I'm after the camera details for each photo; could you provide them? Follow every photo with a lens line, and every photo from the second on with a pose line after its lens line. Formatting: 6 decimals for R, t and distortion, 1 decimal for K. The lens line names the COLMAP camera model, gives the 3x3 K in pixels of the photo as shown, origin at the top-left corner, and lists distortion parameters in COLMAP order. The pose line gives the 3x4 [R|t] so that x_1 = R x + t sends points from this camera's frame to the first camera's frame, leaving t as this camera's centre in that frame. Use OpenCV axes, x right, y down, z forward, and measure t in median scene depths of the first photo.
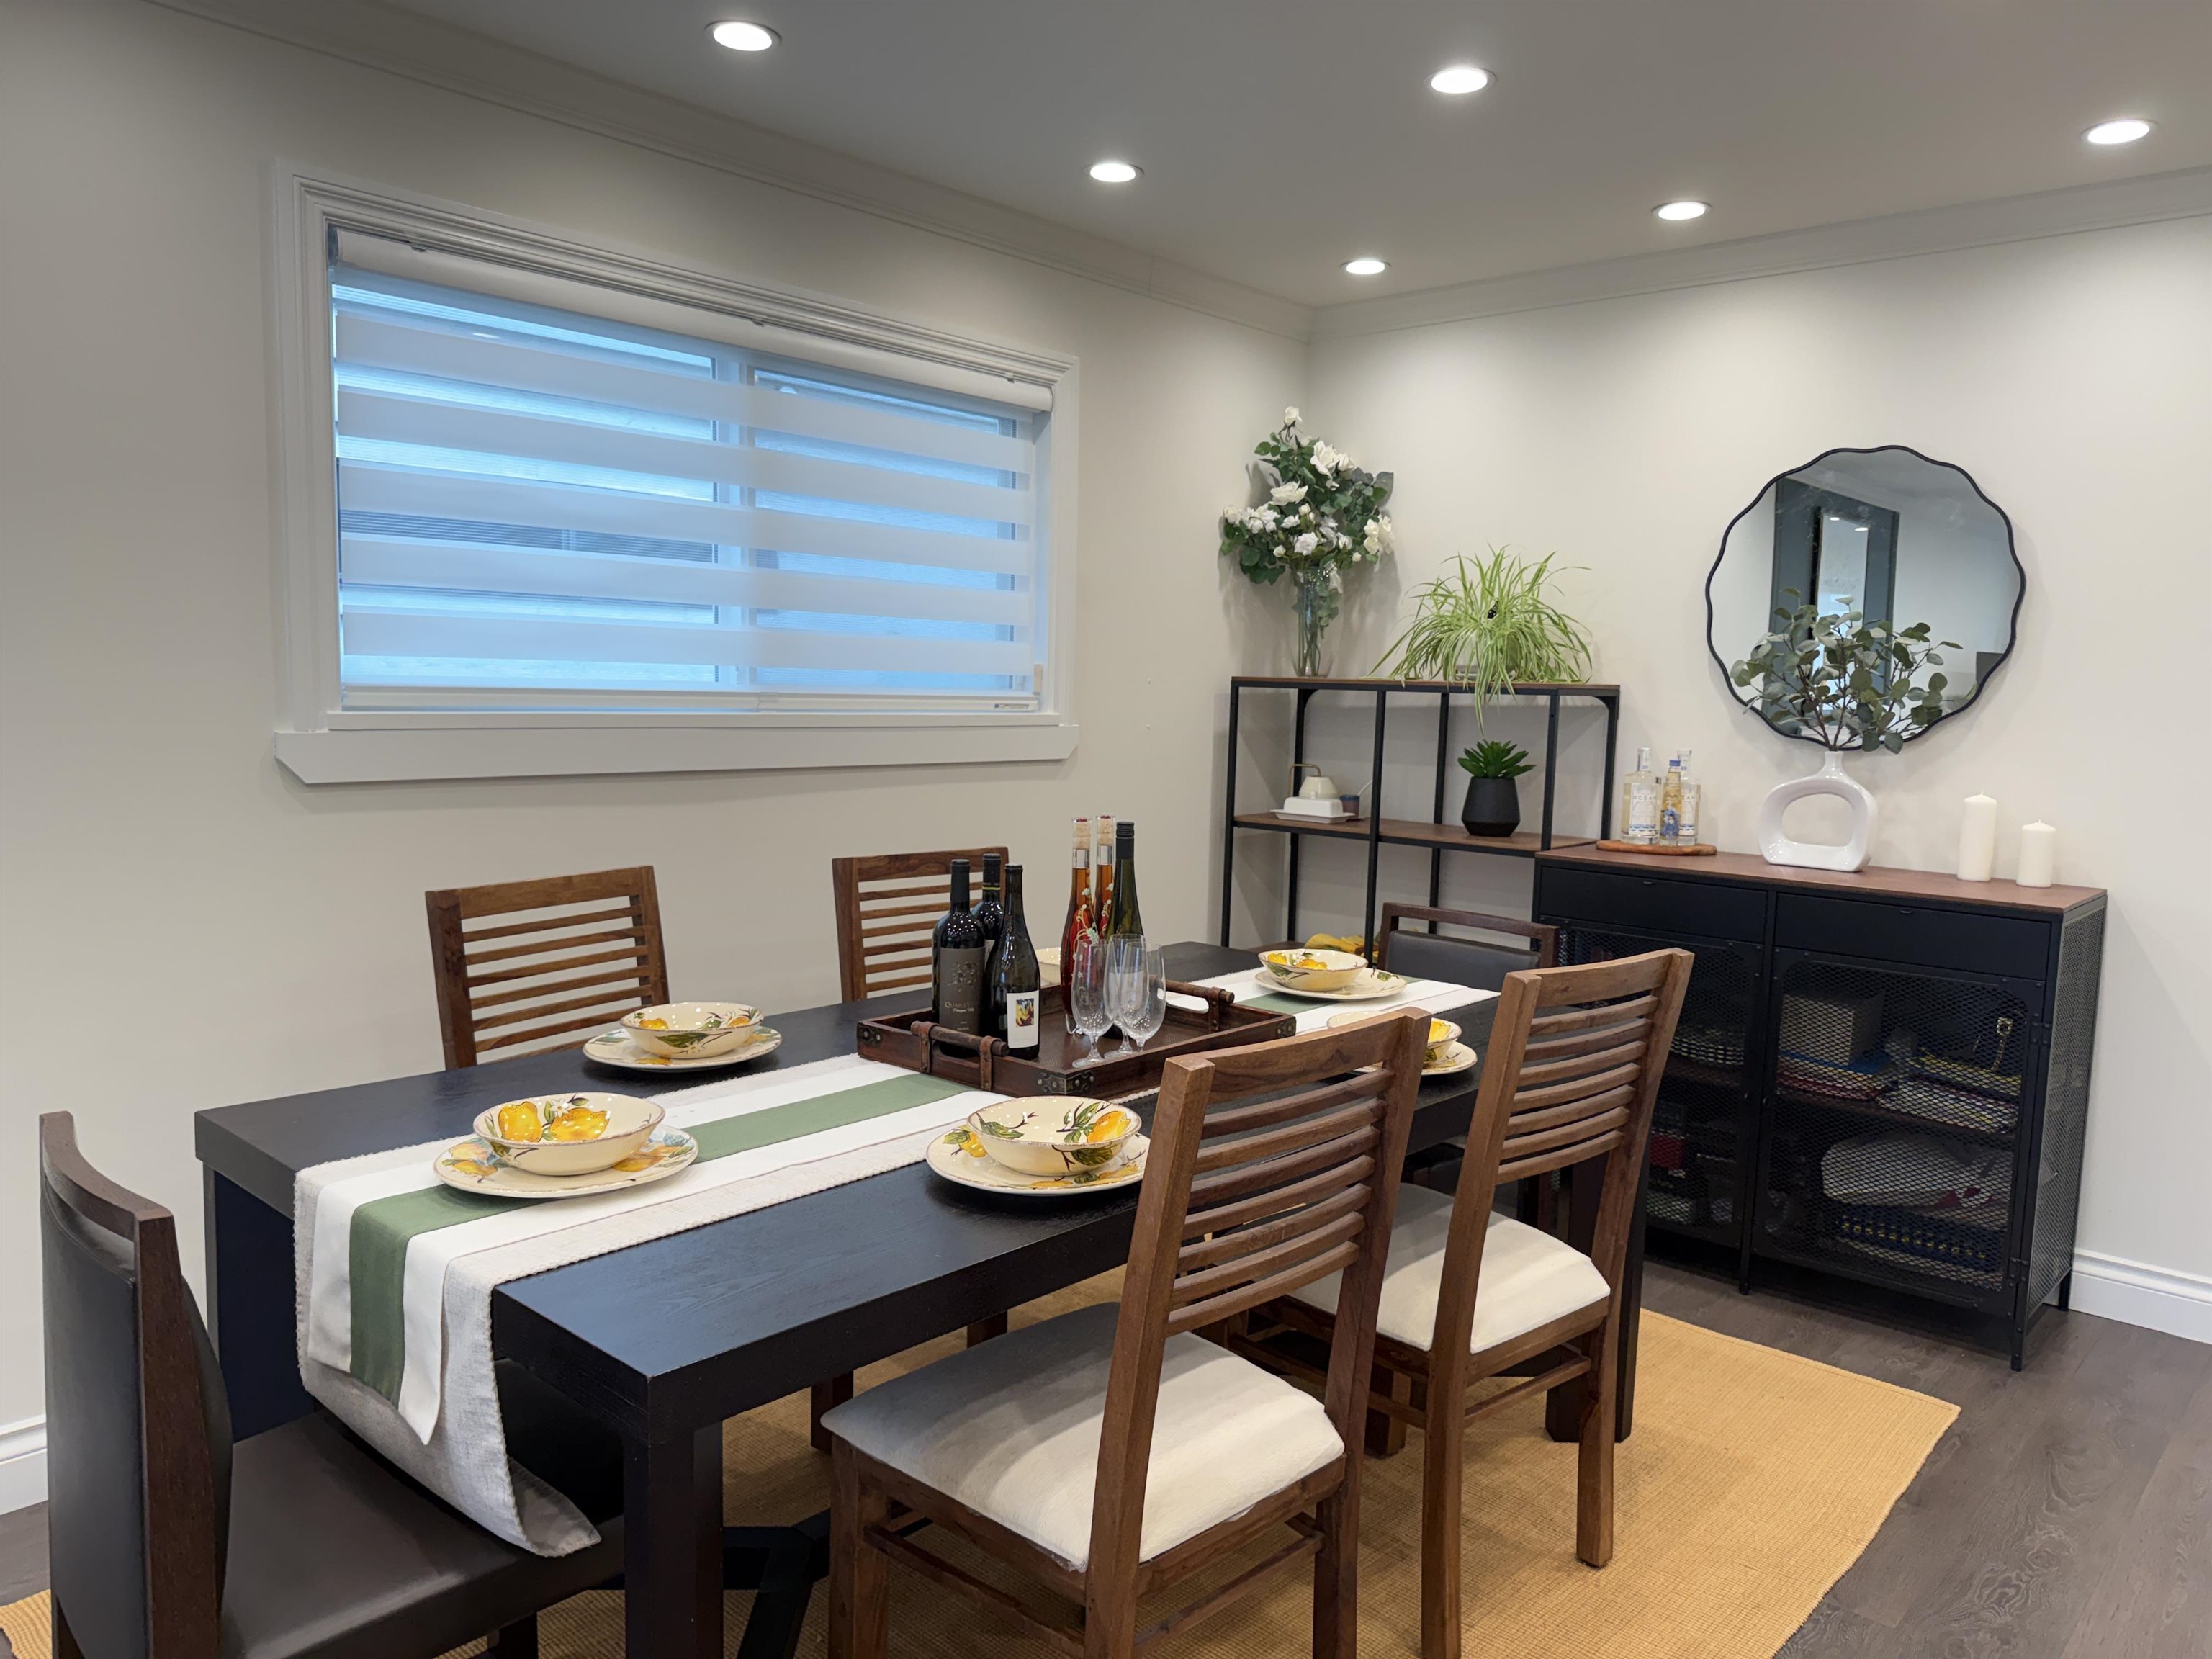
lens RADIAL K [[1550.6, 0, 1115.7], [0, 1550.6, 835.0], [0, 0, 1]] dist [0.125151, -0.208395]
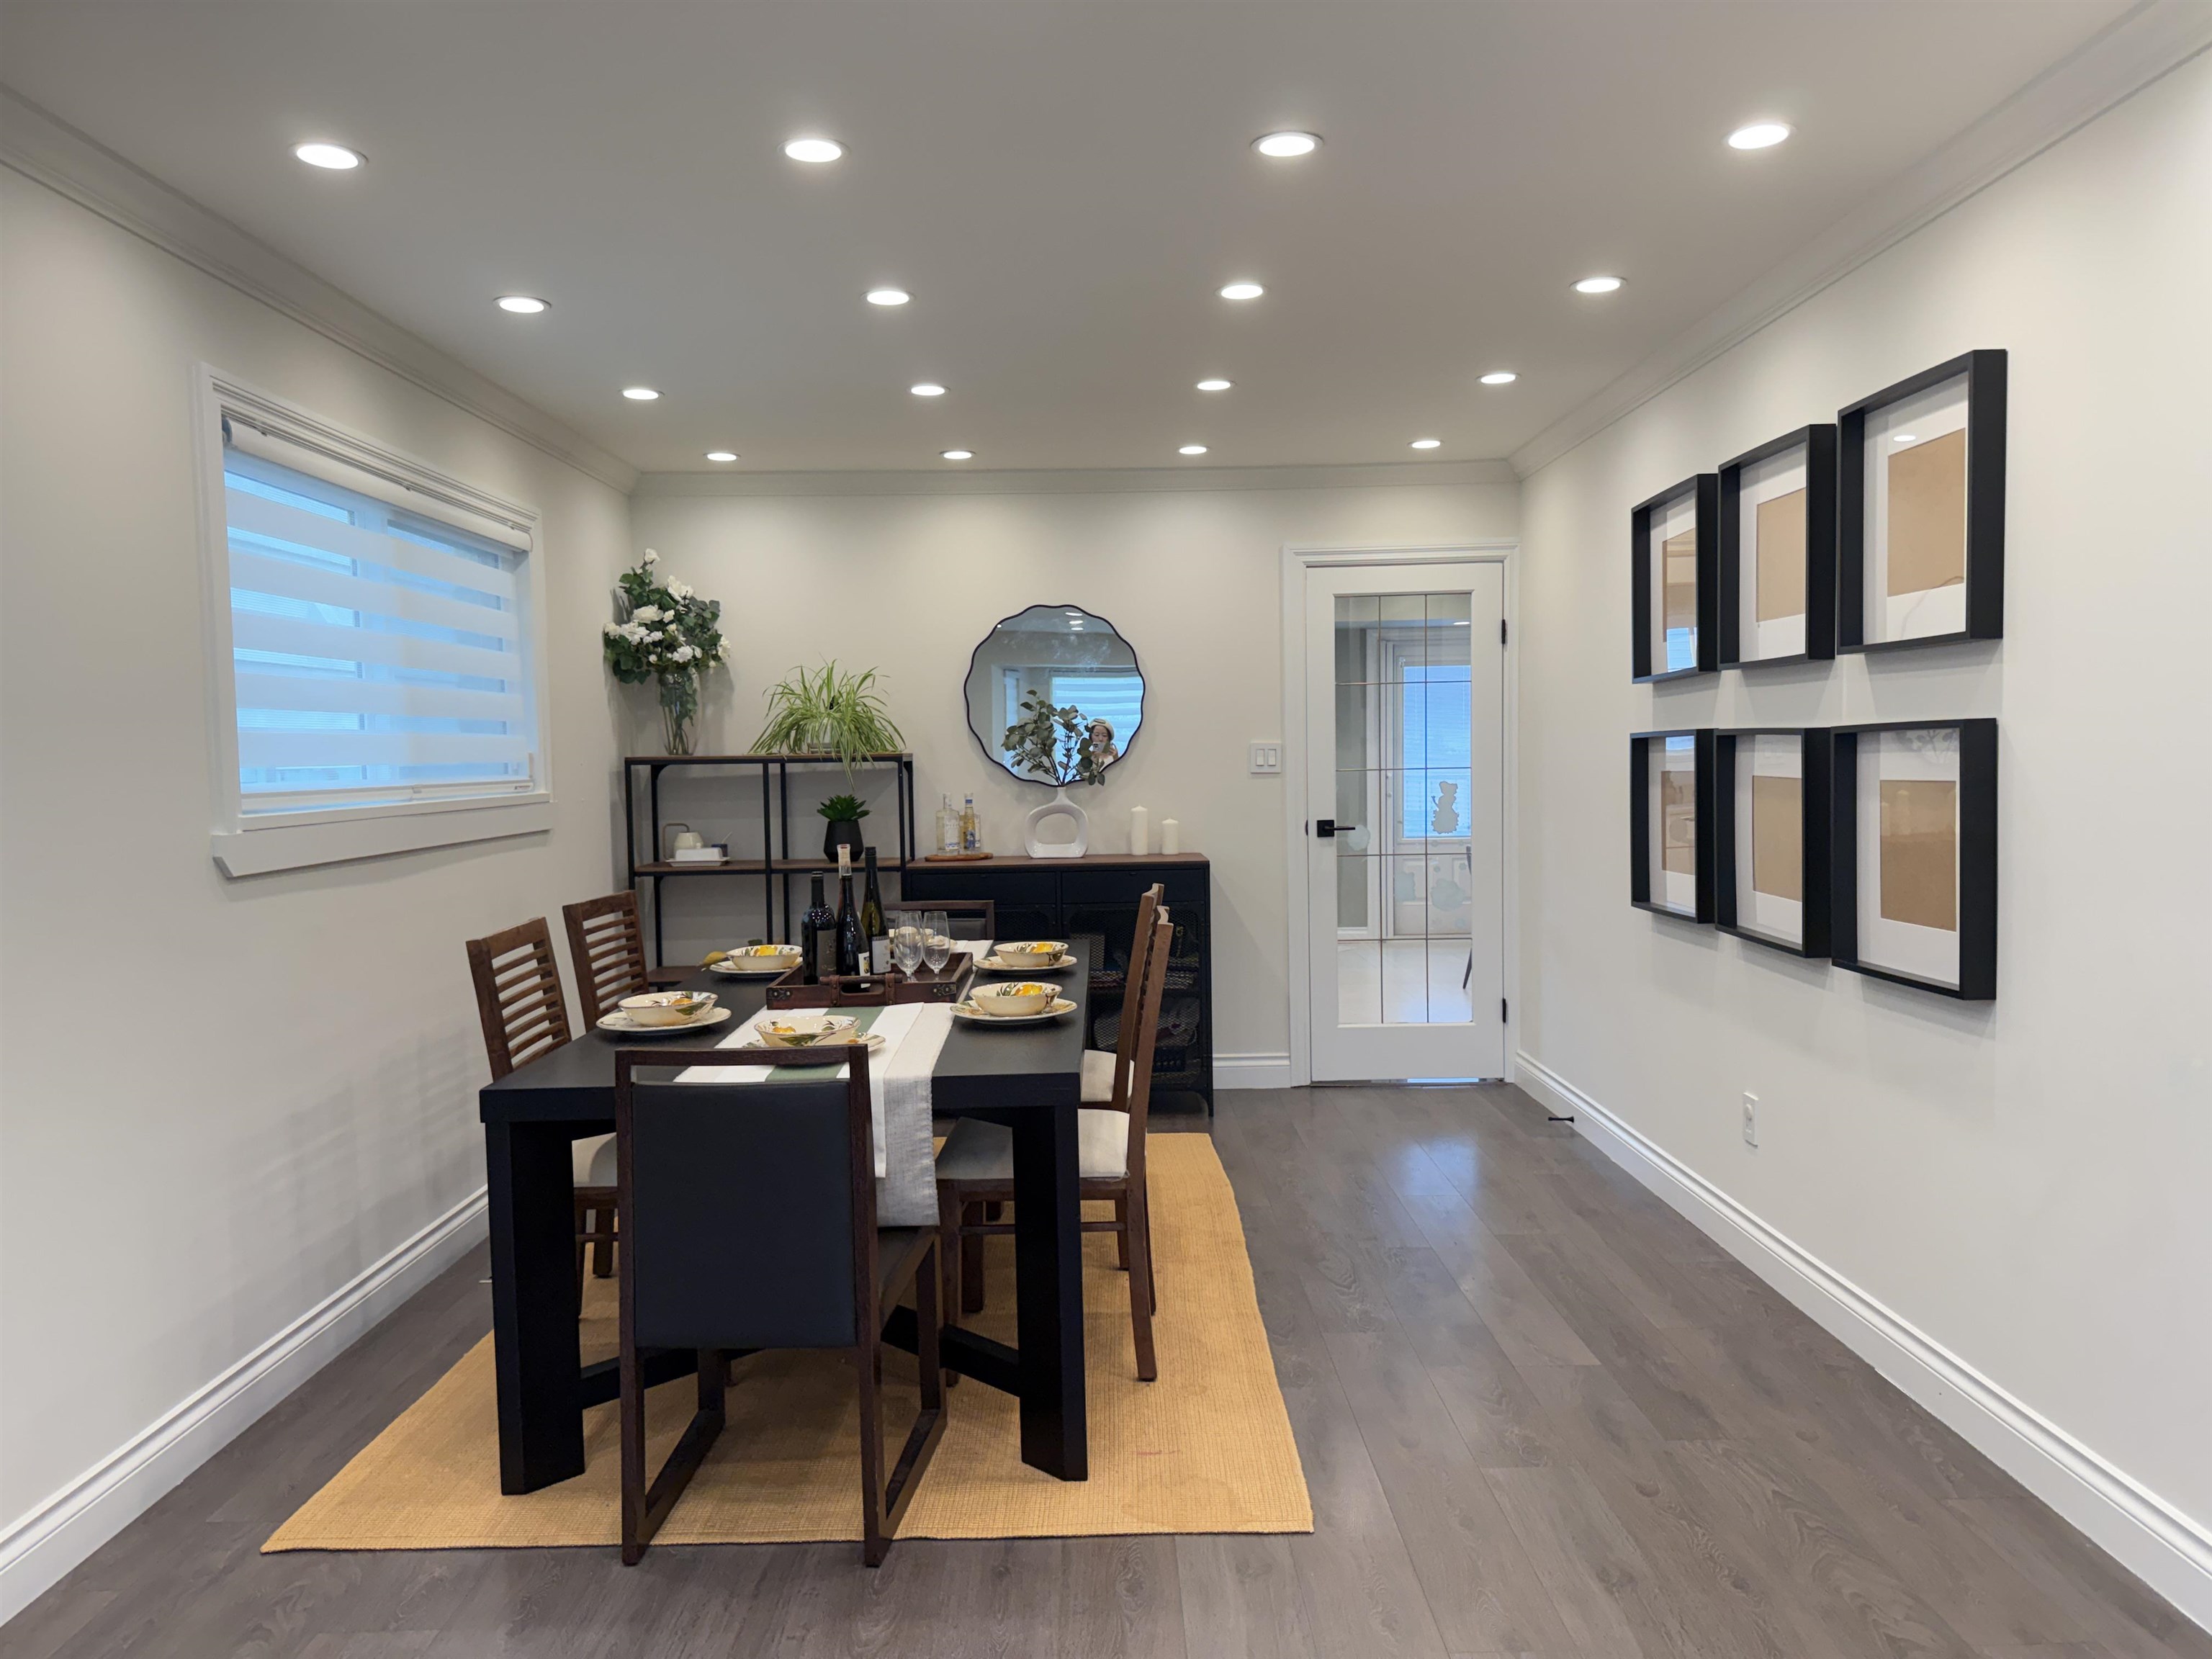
lens RADIAL K [[1550.6, 0, 1115.7], [0, 1550.6, 835.0], [0, 0, 1]] dist [0.125151, -0.208395]
pose [[0.734816, -0.077445, 0.673831, -0.605173], [0.107716, 0.994177, -0.003201, 0.008652], [-0.669659, 0.074935, 0.738879, -0.240457]]
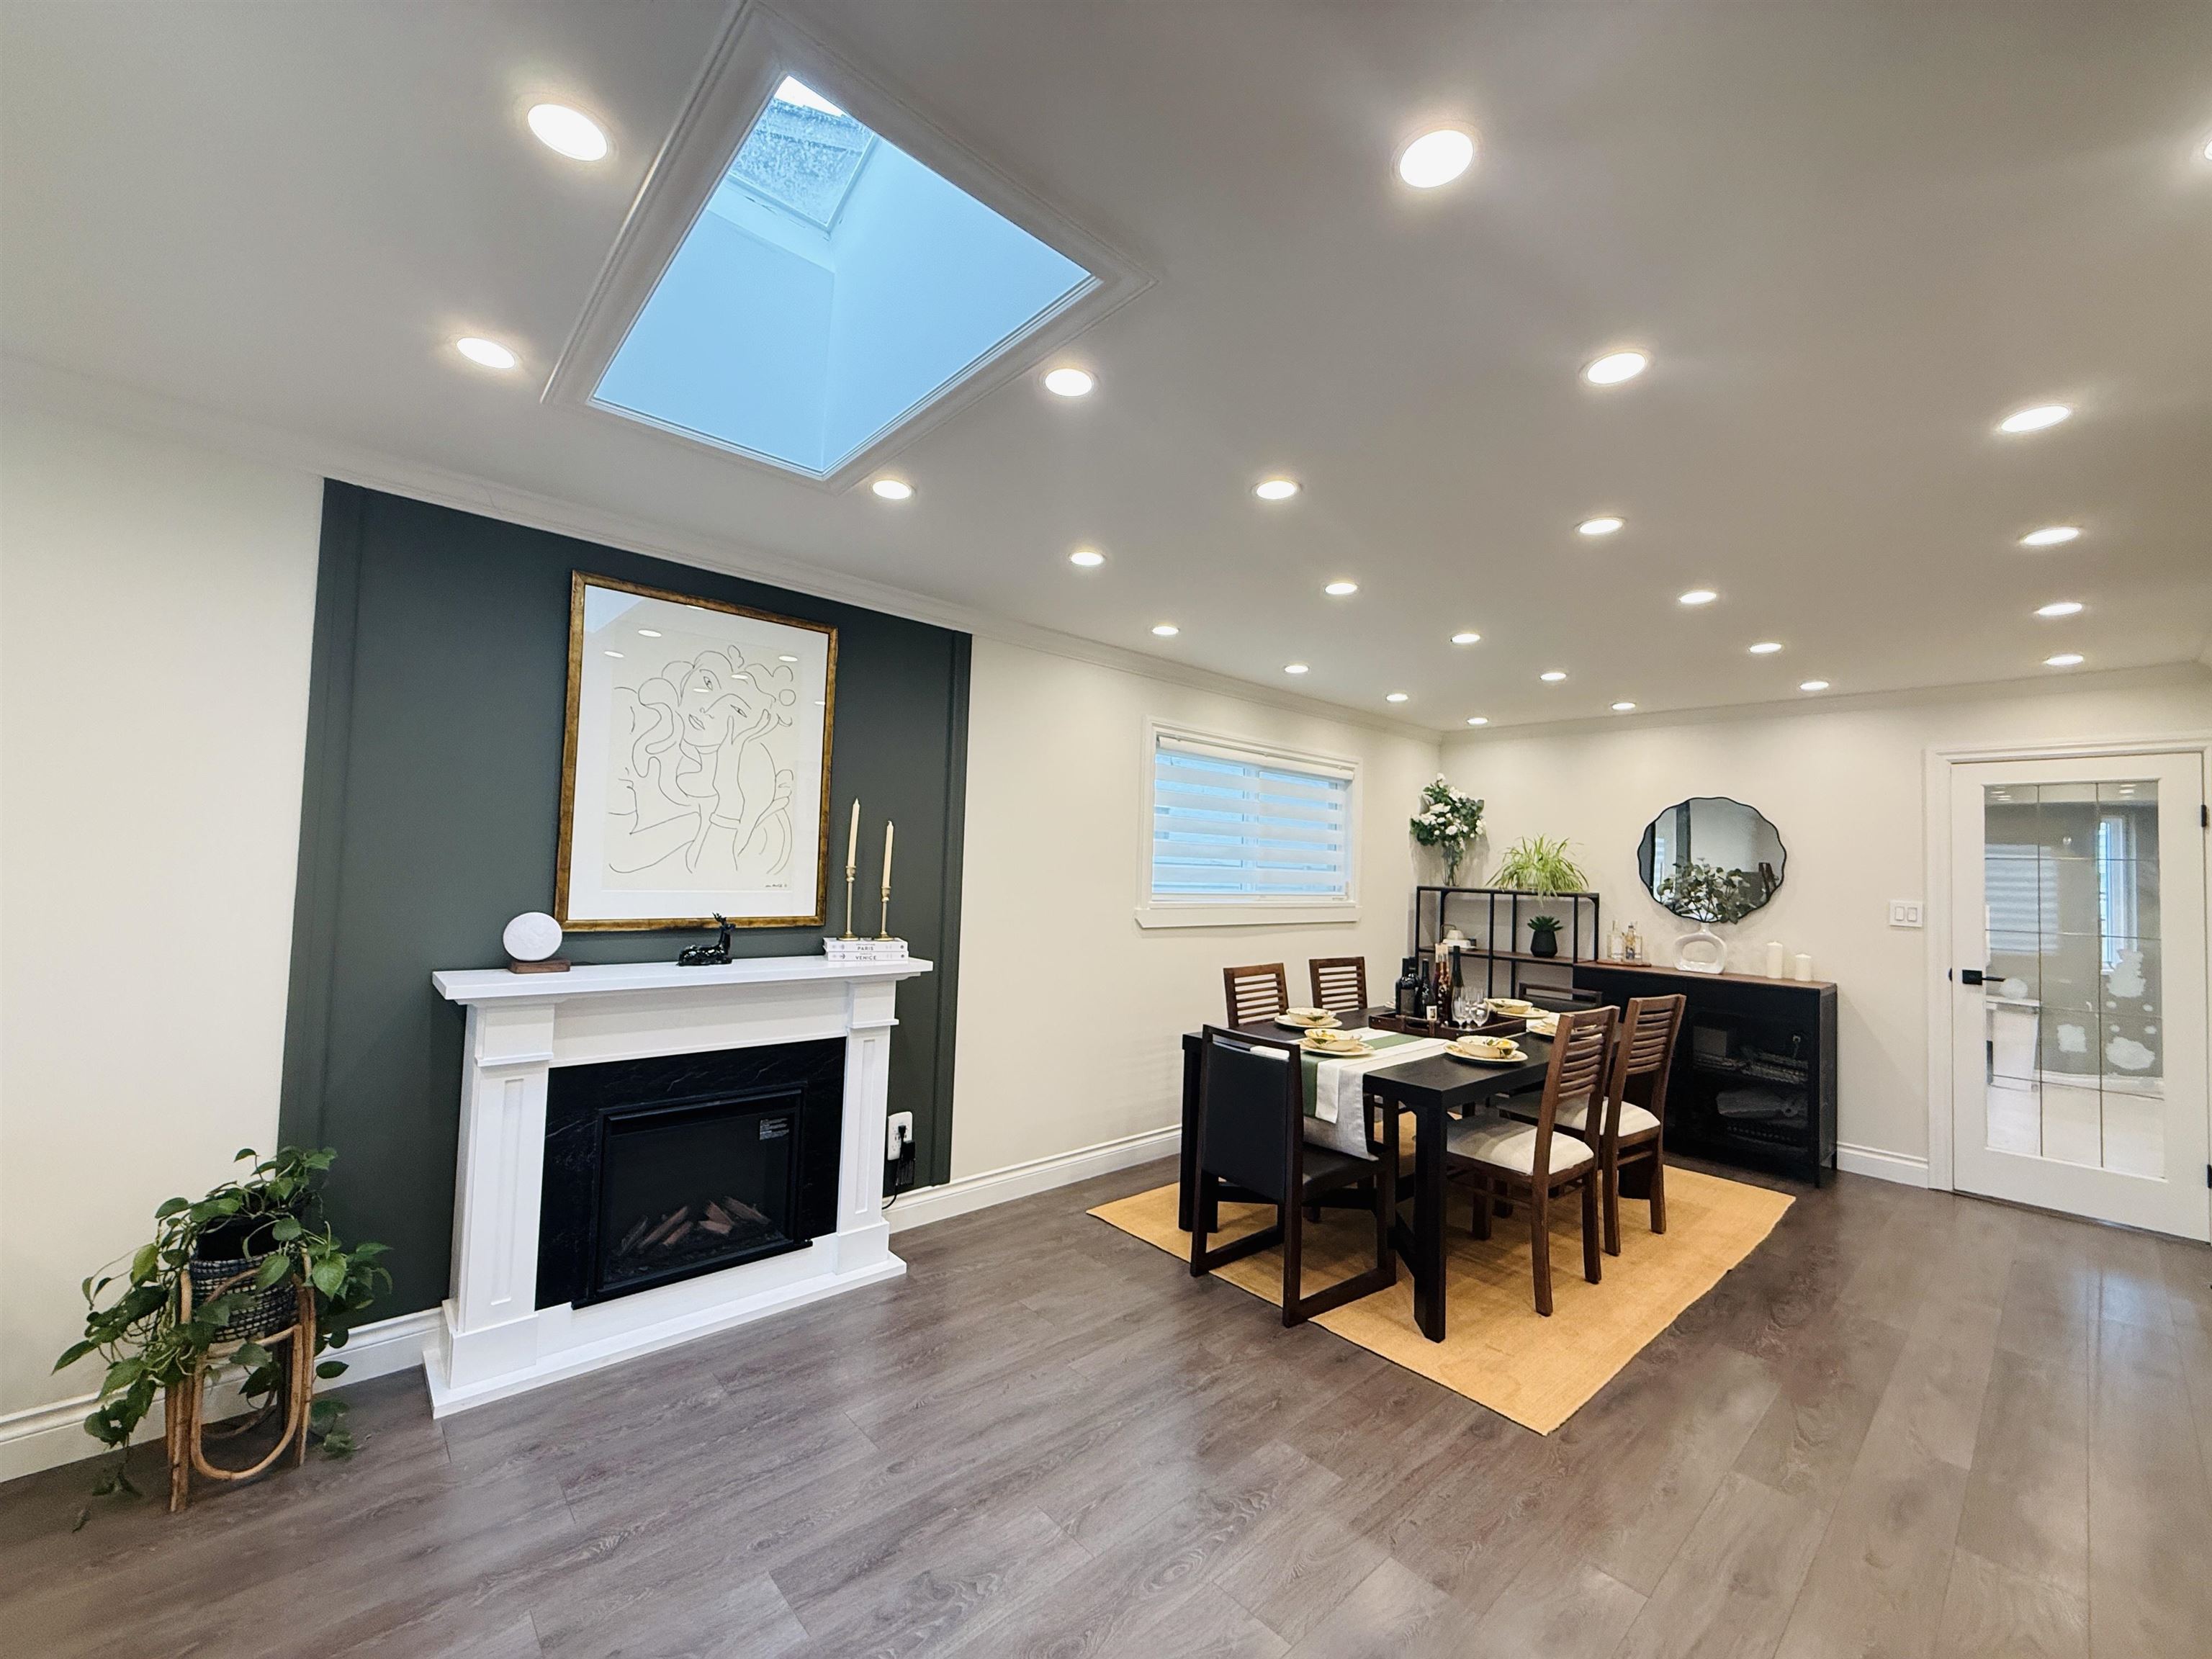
lens RADIAL K [[881.7, 0, 1102.4], [0, 881.7, 830.2], [0, 0, 1]] dist [0.000470, -0.000223]
pose [[0.994217, 0.002567, -0.107357, -0.306801], [-0.018479, 0.988892, -0.147481, 0.021260], [0.105786, 0.148612, 0.983221, -0.426208]]
